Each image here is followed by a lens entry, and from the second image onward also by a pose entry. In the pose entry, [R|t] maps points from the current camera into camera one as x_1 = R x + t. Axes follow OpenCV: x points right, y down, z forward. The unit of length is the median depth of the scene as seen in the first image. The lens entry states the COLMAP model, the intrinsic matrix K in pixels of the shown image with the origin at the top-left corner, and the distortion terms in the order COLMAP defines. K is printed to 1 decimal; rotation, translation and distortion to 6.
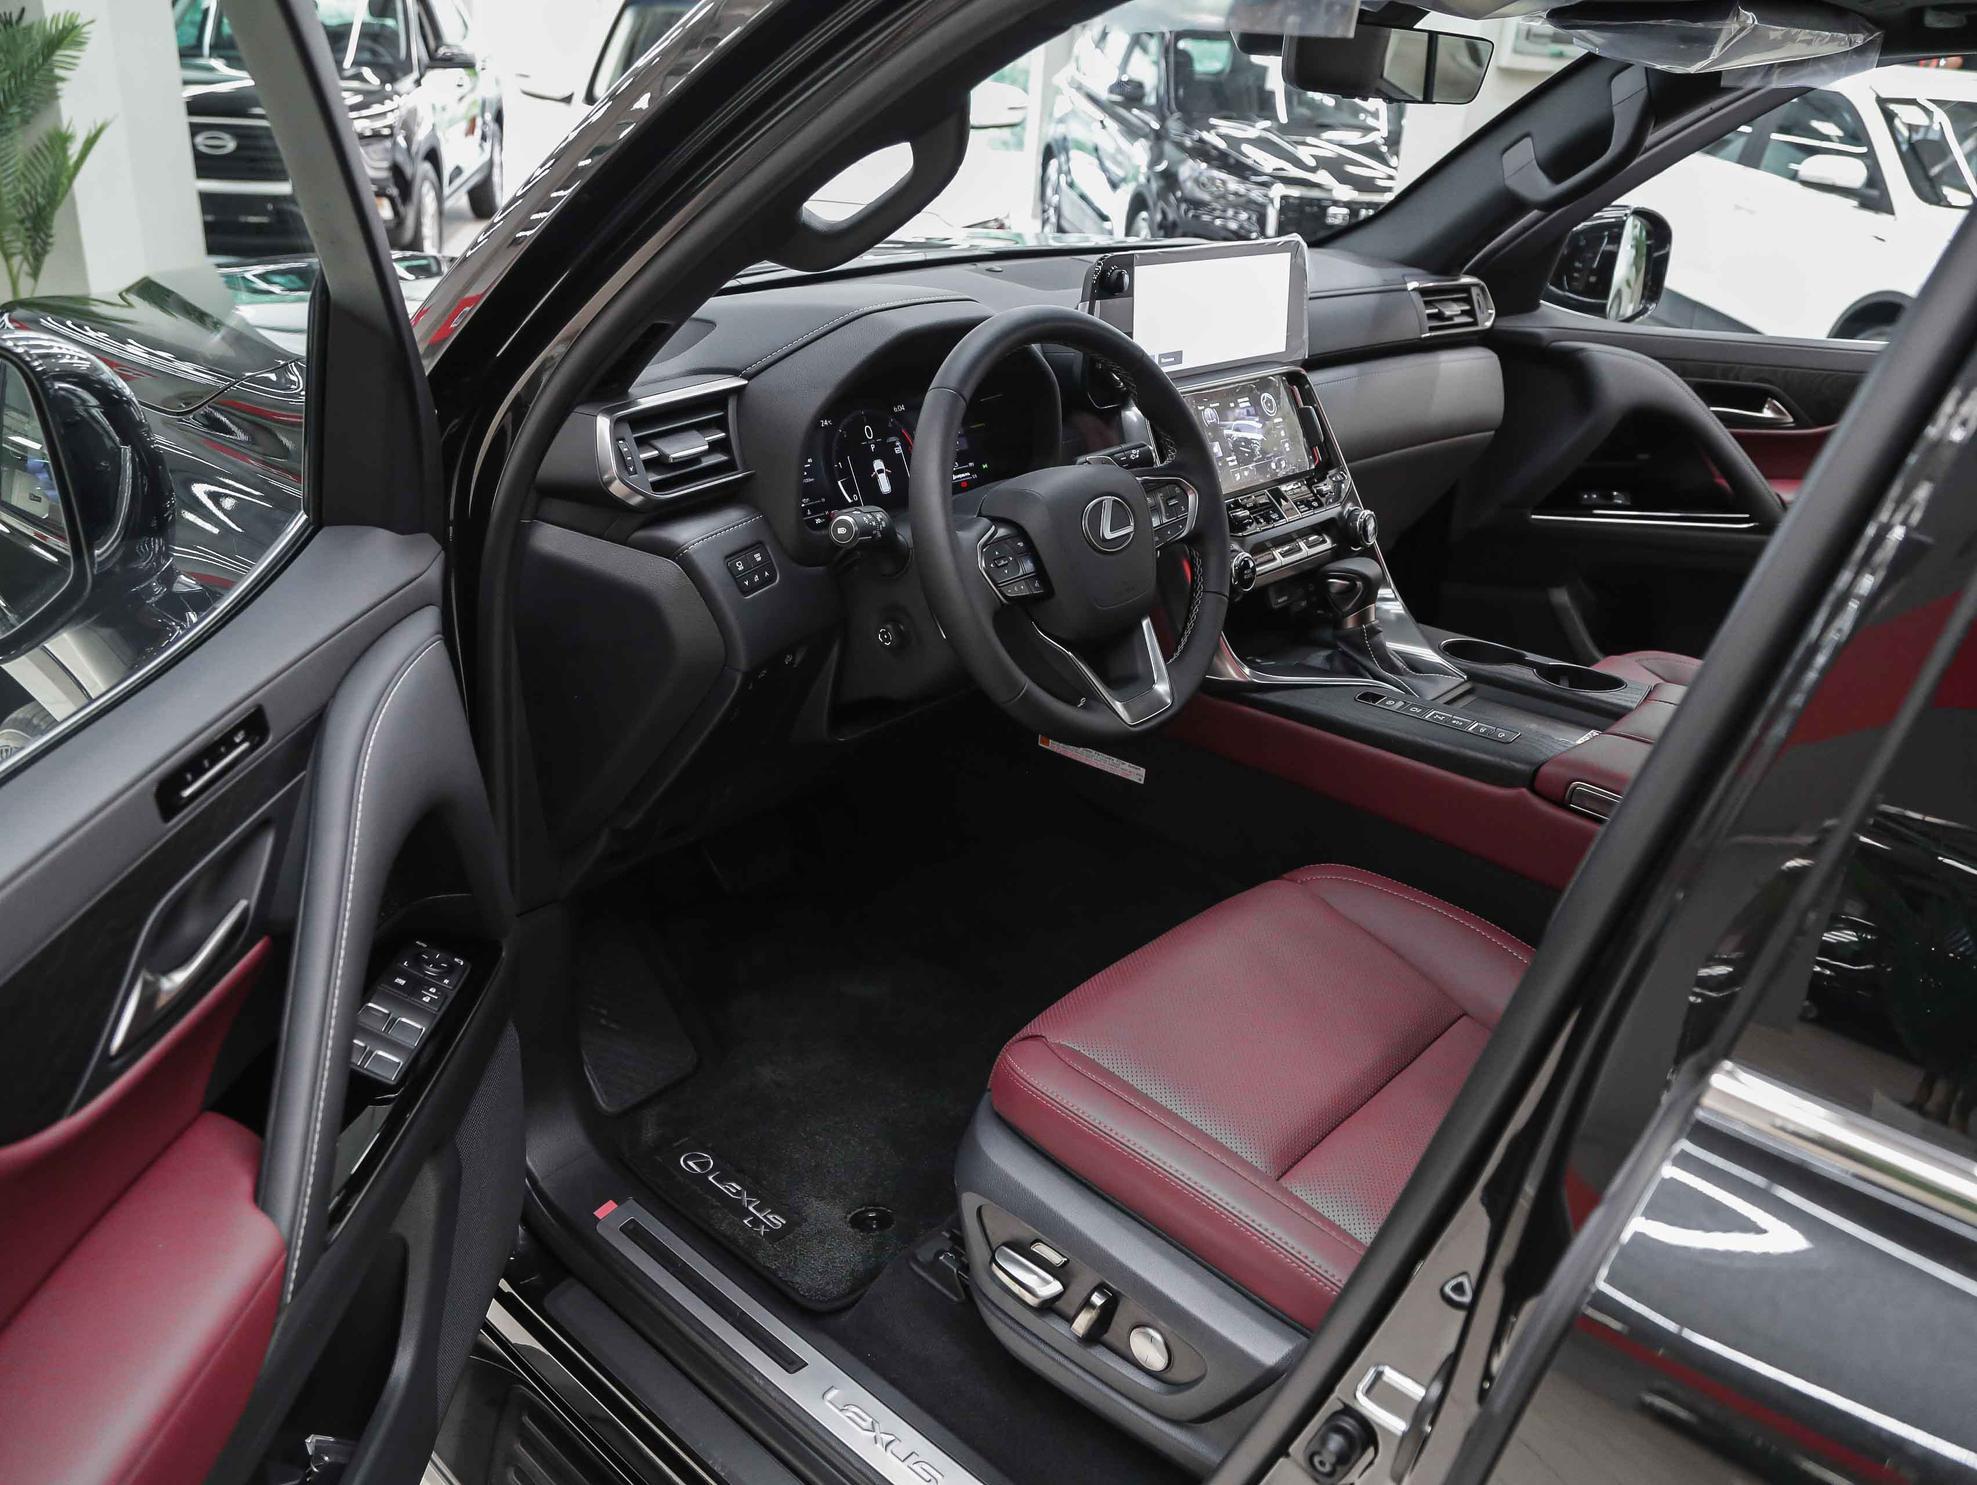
lens RADIAL K [[1512.1, 0, 988.5], [0, 1512.1, 742.5], [0, 0, 1]] dist [-0.146510, 0.100198]
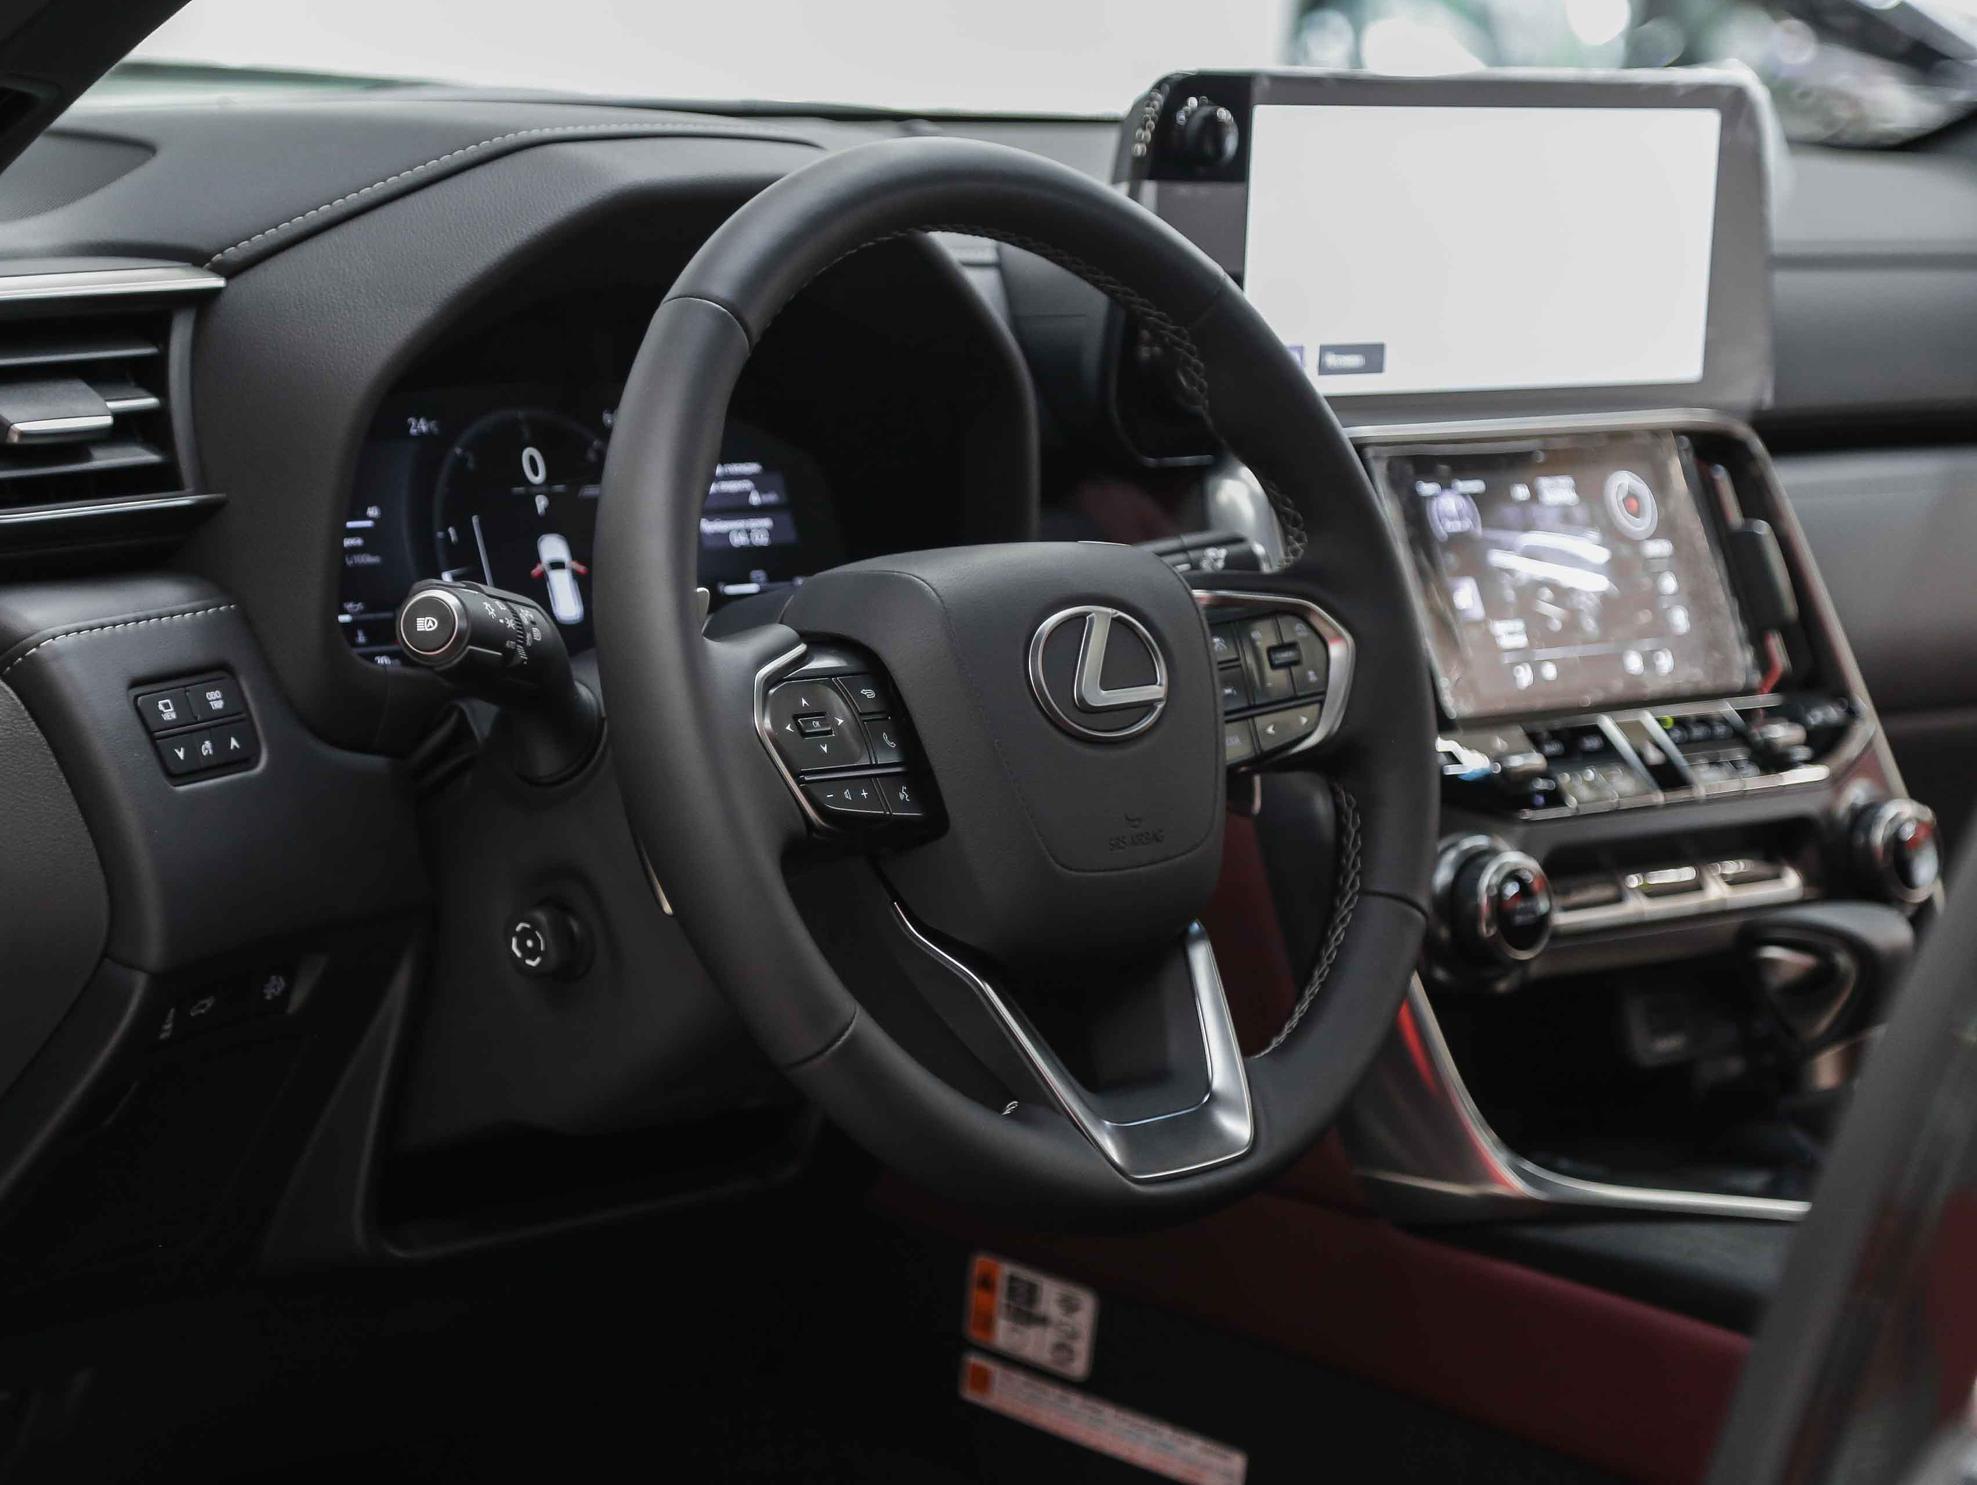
lens RADIAL K [[5315.0, 0, 988.5], [0, 5315.0, 742.5], [0, 0, 1]] dist [0.420374, 0.471849]
pose [[0.998383, 0.050807, -0.025478, 0.068394], [-0.055483, 0.968454, -0.242939, 0.171483], [0.012331, 0.243960, 0.969707, -0.291293]]
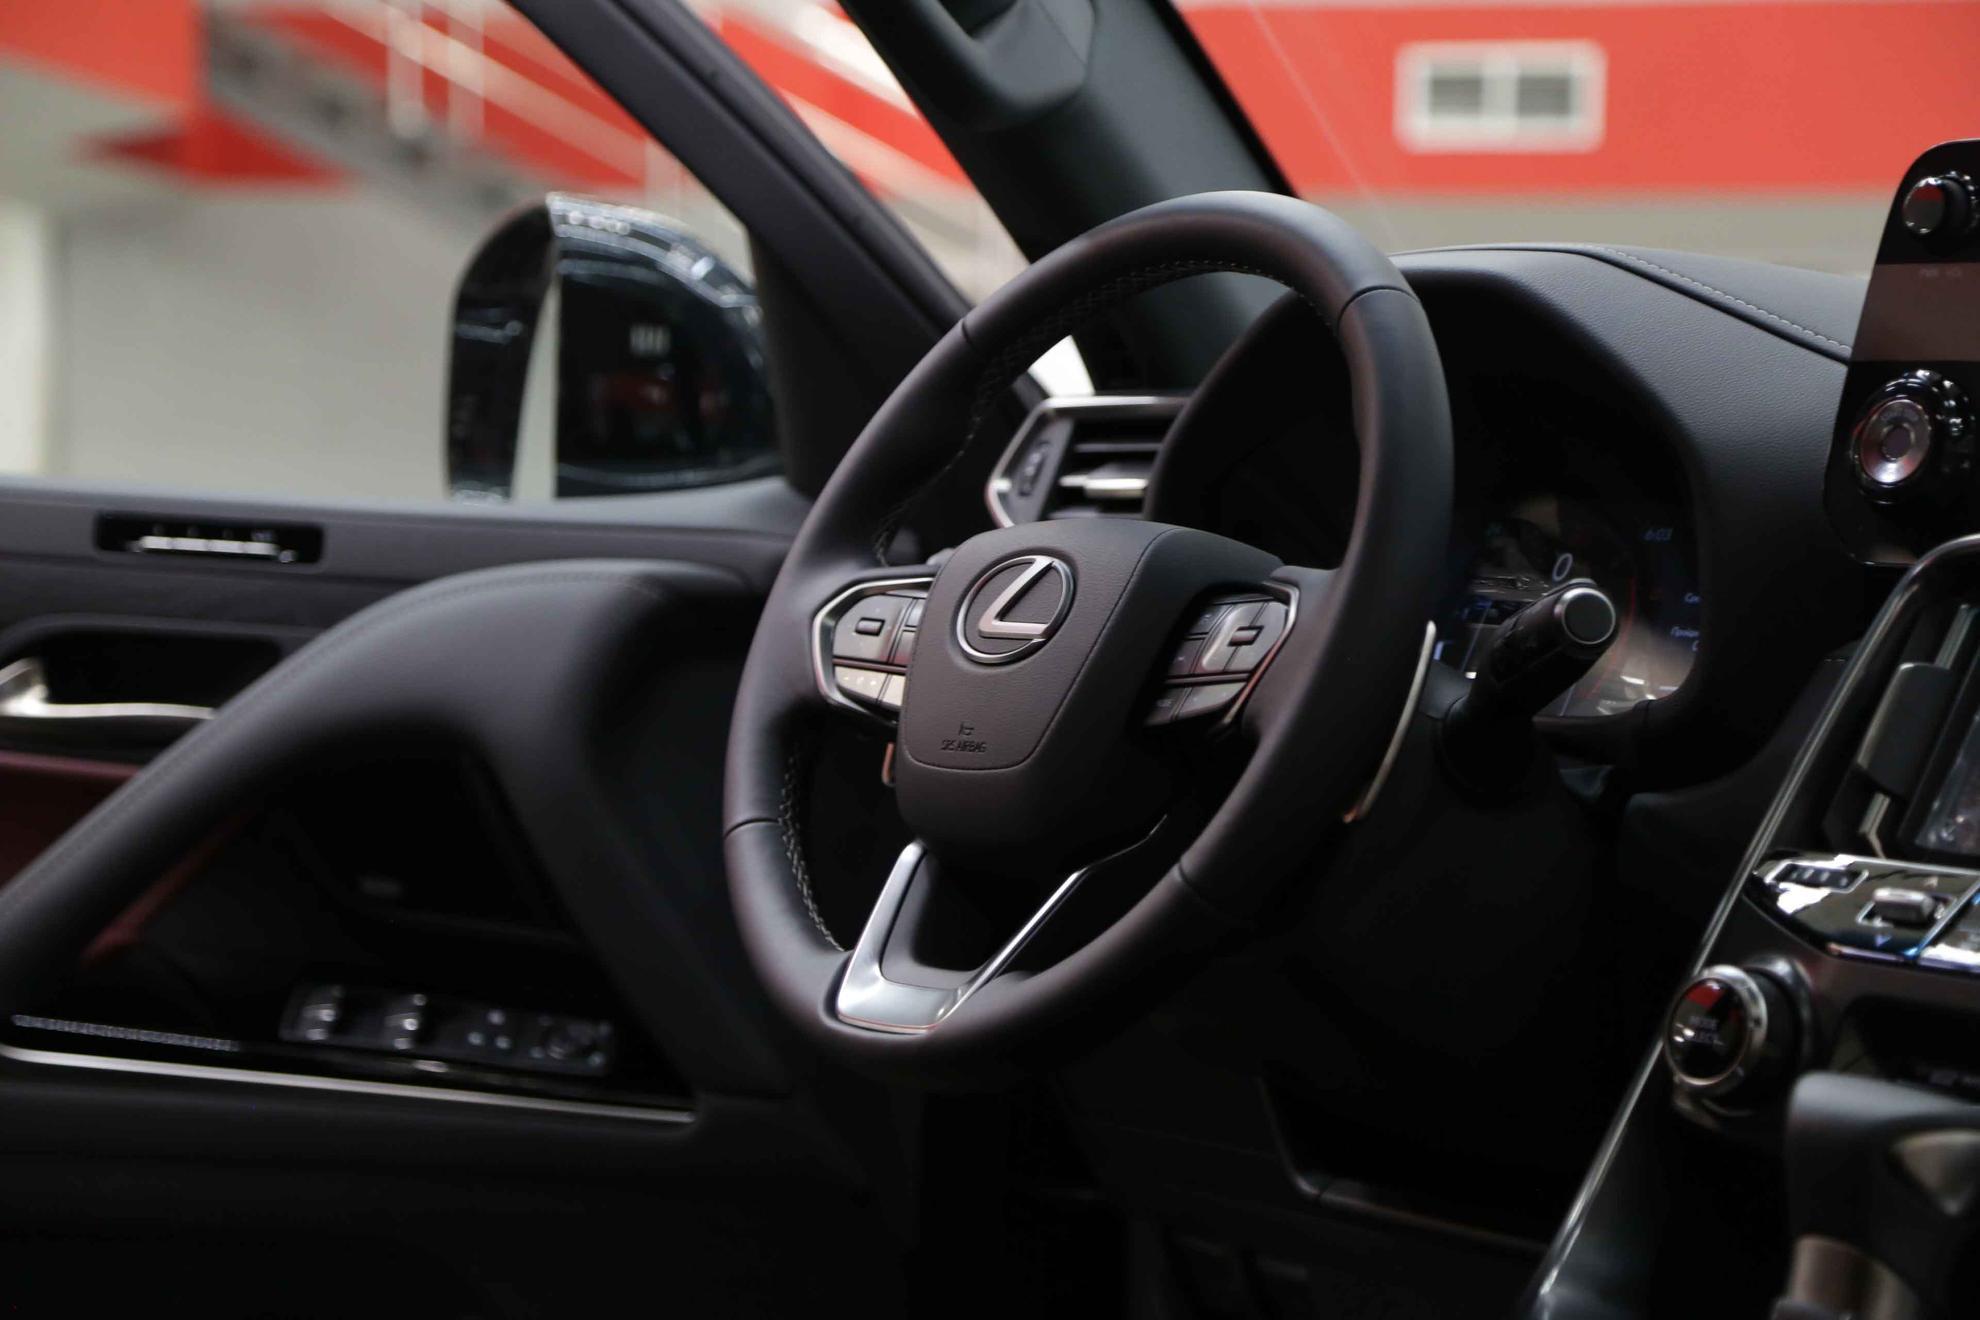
lens RADIAL K [[4138.6, 0, 963.4], [0, 4138.6, 609.7], [0, 0, 1]] dist [0.241510, 1.920694]
pose [[-0.194563, -0.034521, -0.980282, 1.034756], [-0.461591, 0.885031, 0.060448, -0.166133], [0.865493, 0.464251, -0.188129, 0.956427]]
